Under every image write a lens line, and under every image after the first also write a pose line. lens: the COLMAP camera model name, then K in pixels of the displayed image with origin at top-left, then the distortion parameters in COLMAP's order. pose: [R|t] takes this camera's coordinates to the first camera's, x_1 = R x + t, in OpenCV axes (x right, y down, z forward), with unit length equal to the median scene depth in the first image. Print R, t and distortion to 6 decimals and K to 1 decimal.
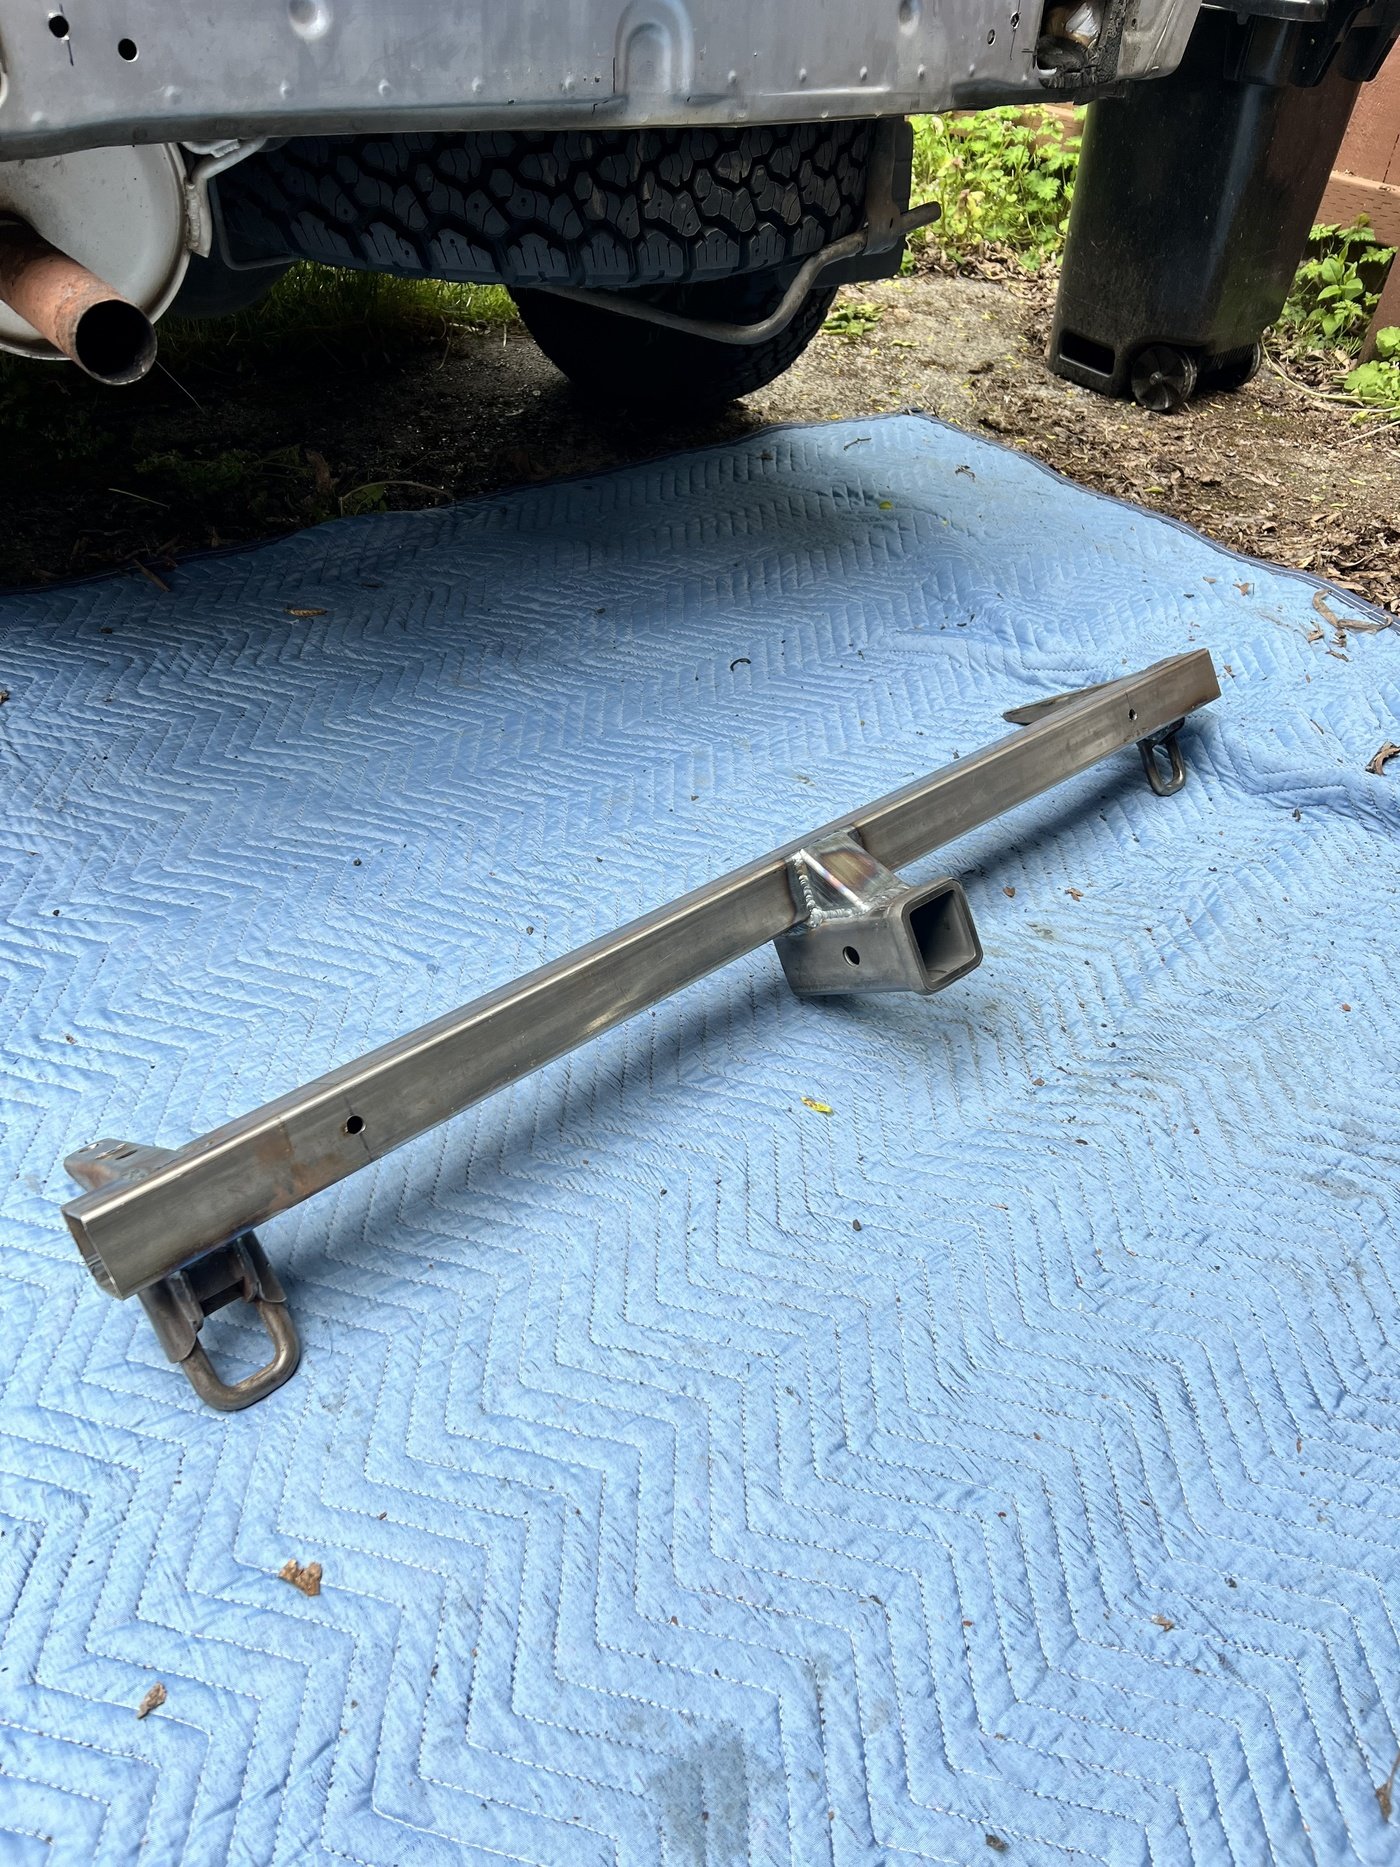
lens RADIAL K [[1419.5, 0, 700.0], [0, 1419.5, 933.5], [0, 0, 1]] dist [0.045204, -0.043163]
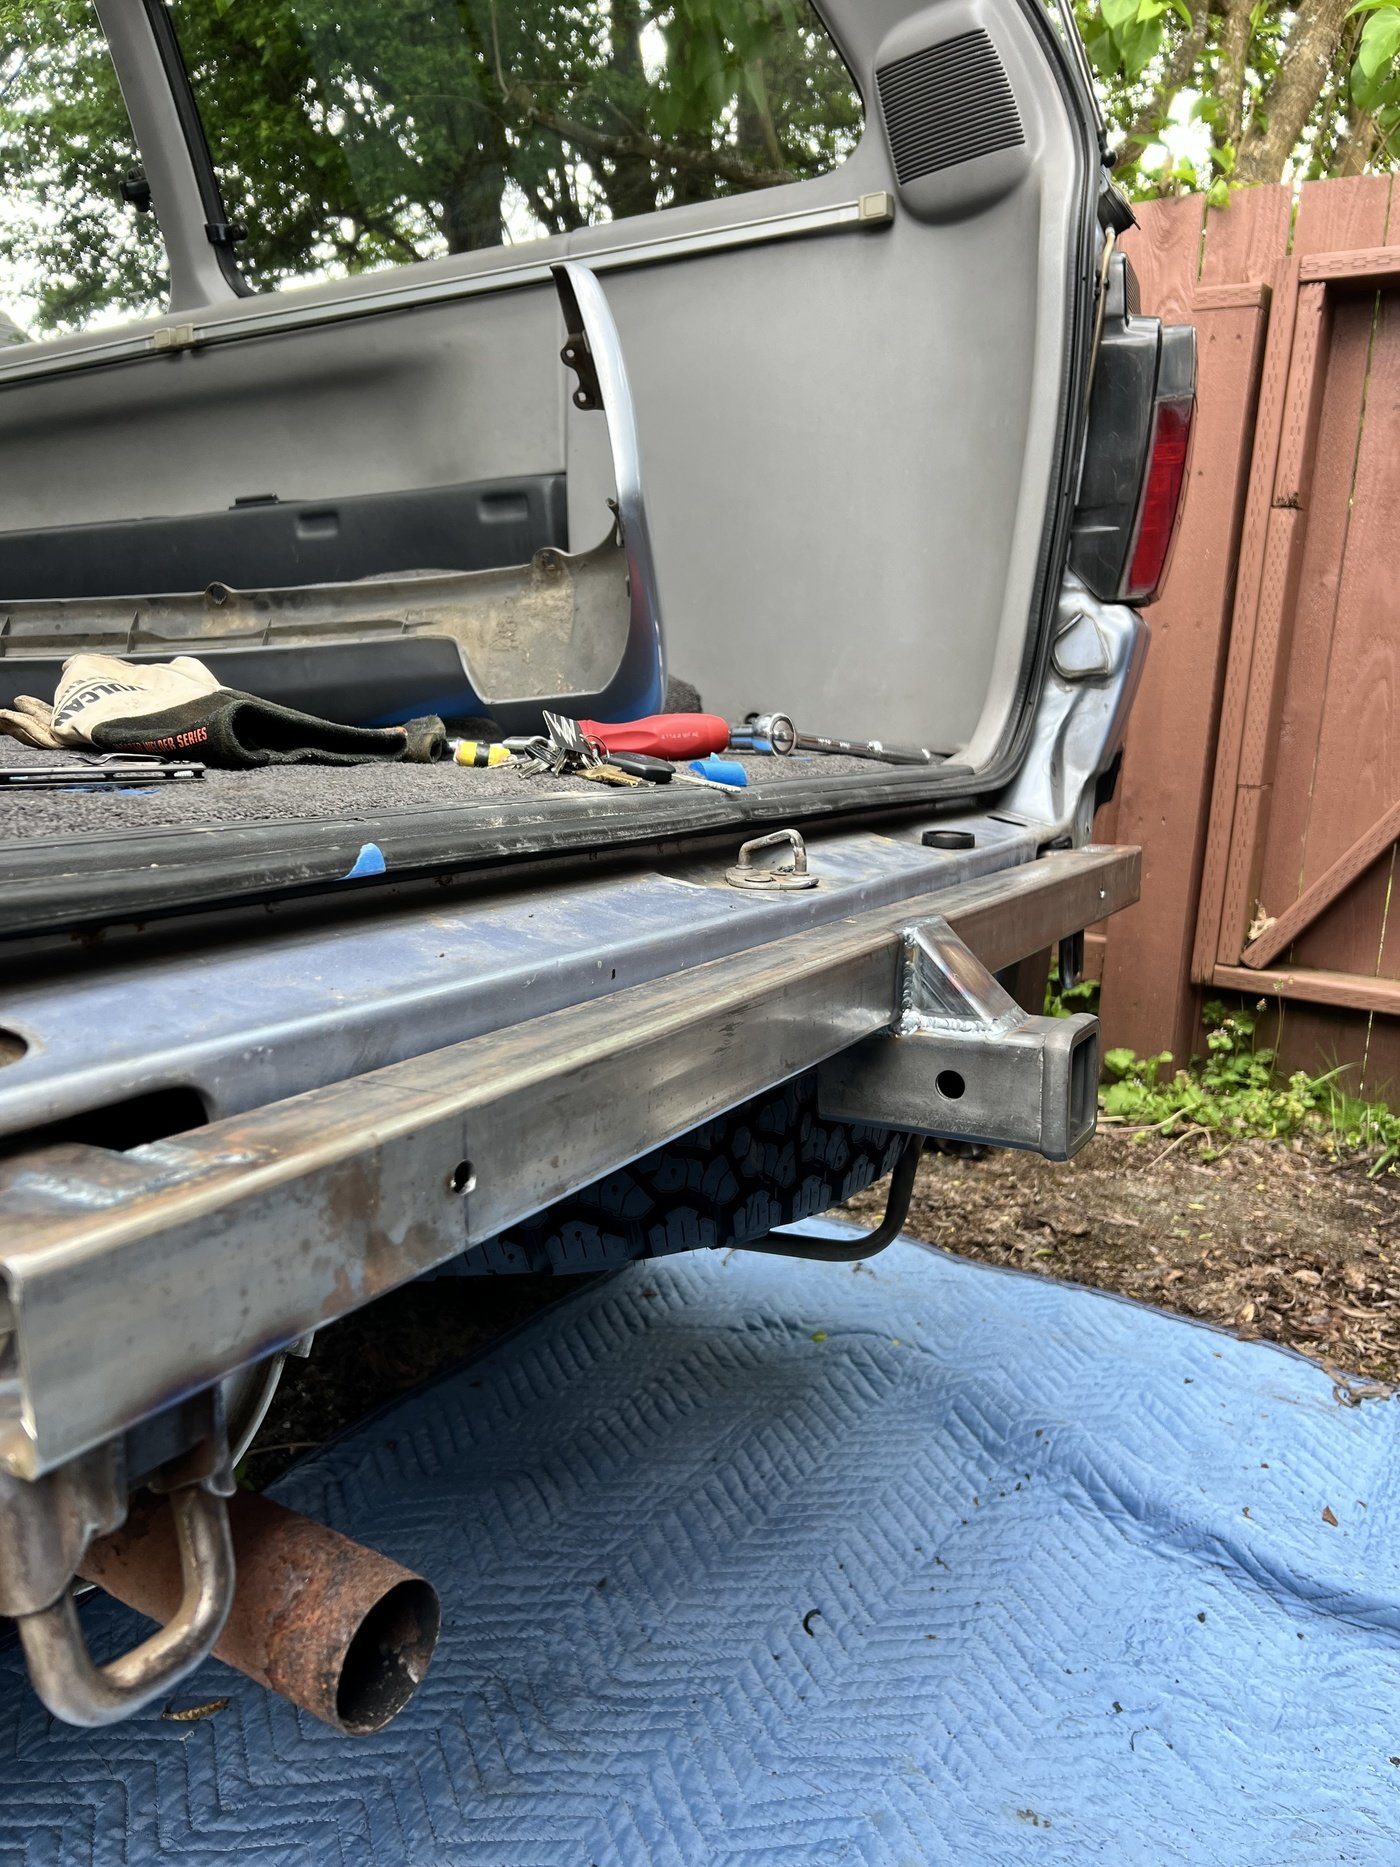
lens RADIAL K [[1419.5, 0, 700.0], [0, 1419.5, 933.5], [0, 0, 1]] dist [0.045204, -0.043163]
pose [[0.936797, -0.099214, 0.335513, -0.177201], [0.238167, 0.883305, -0.403794, -0.158616], [-0.256298, 0.458181, 0.851106, 0.148044]]
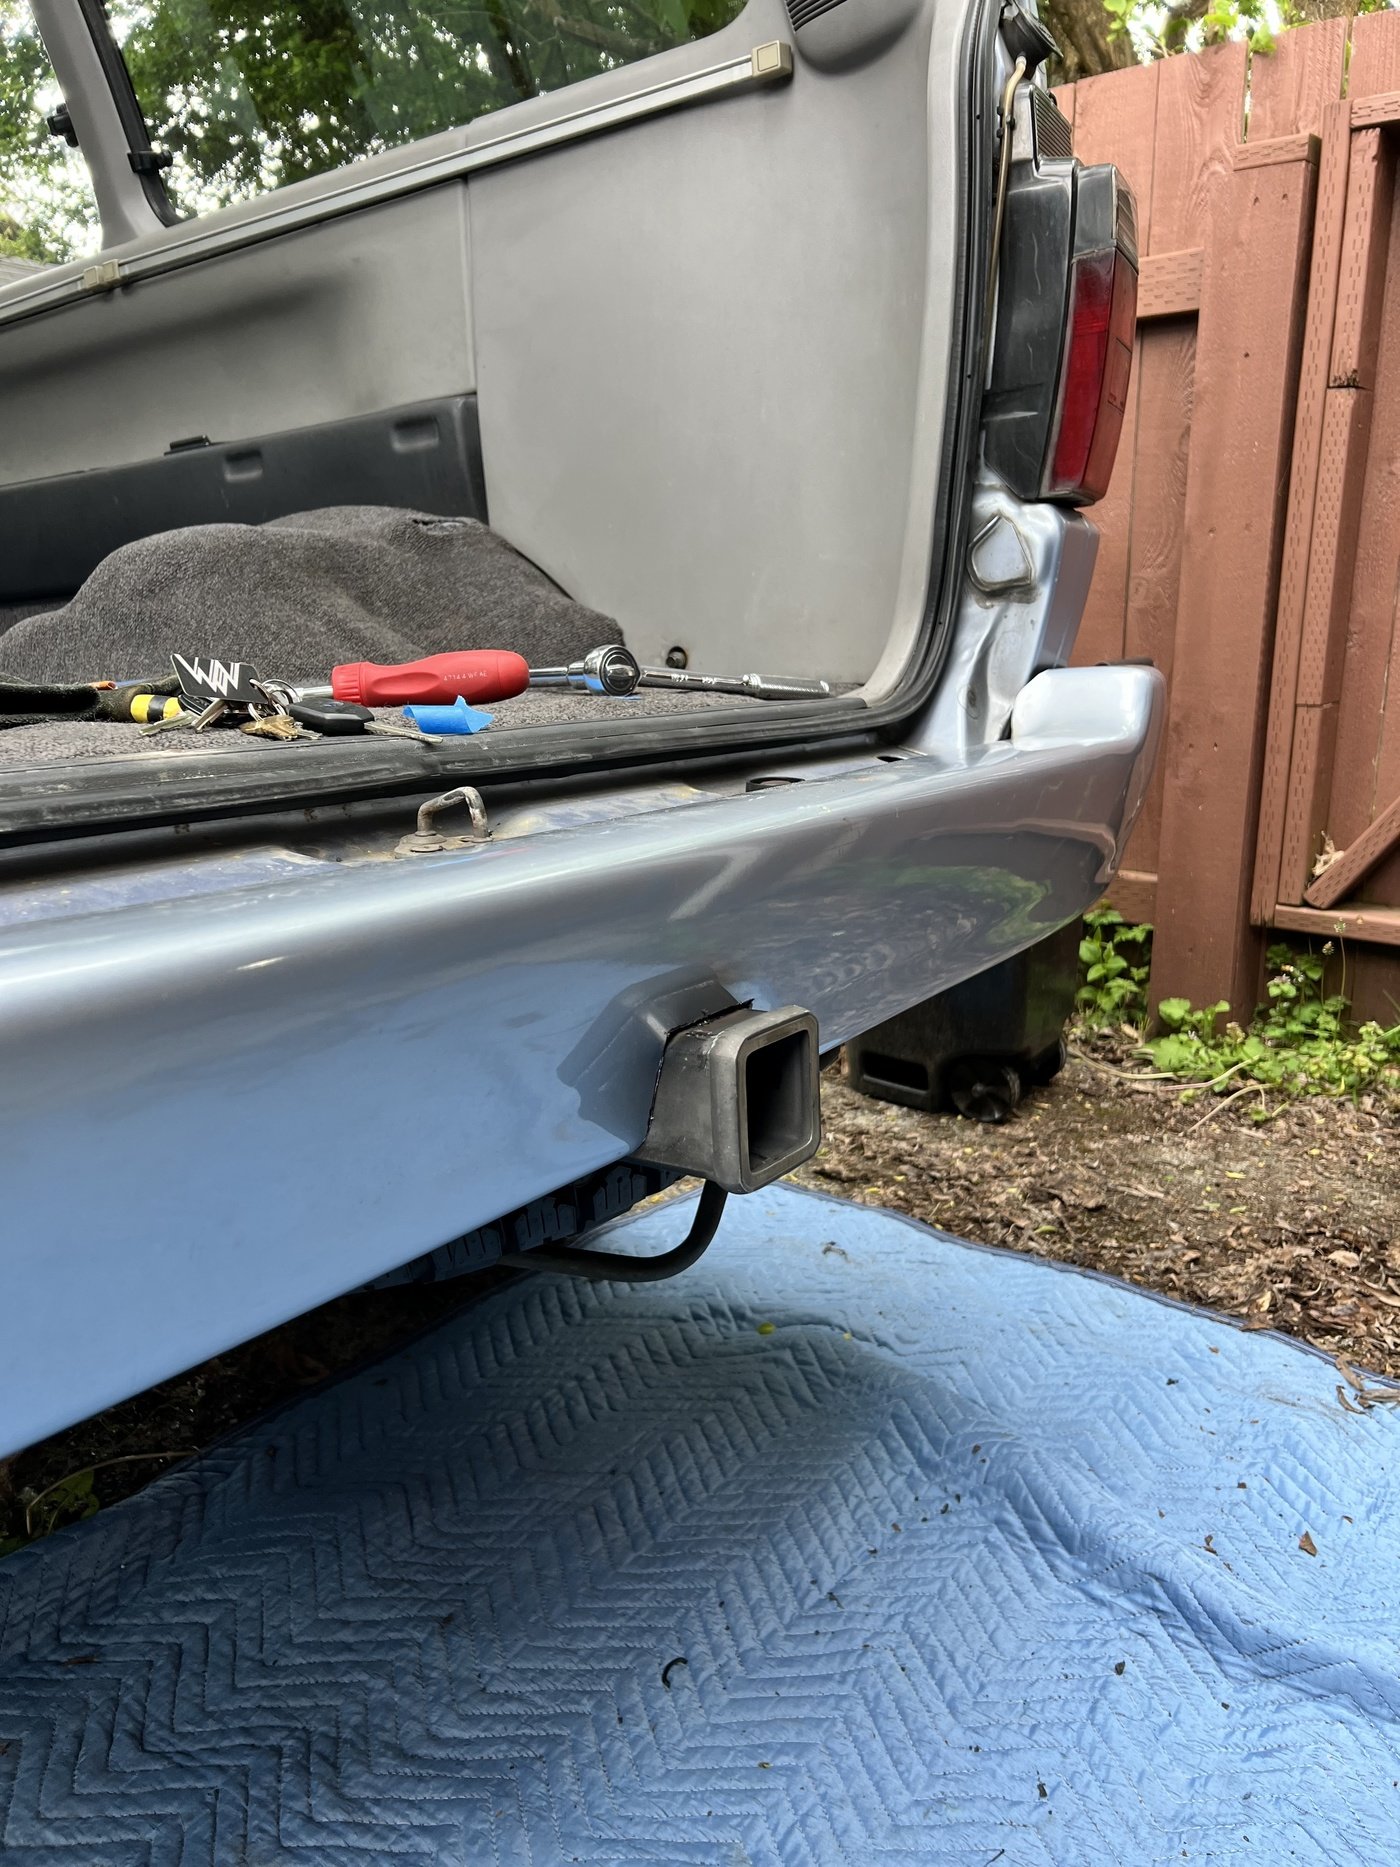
lens RADIAL K [[1412.9, 0, 714.2], [0, 1412.9, 920.3], [0, 0, 1]] dist [0.072541, -0.090140]
pose [[0.963108, -0.132039, 0.234495, -0.047123], [0.219059, 0.890790, -0.398129, -0.167036], [-0.156317, 0.434810, 0.886851, 0.177783]]
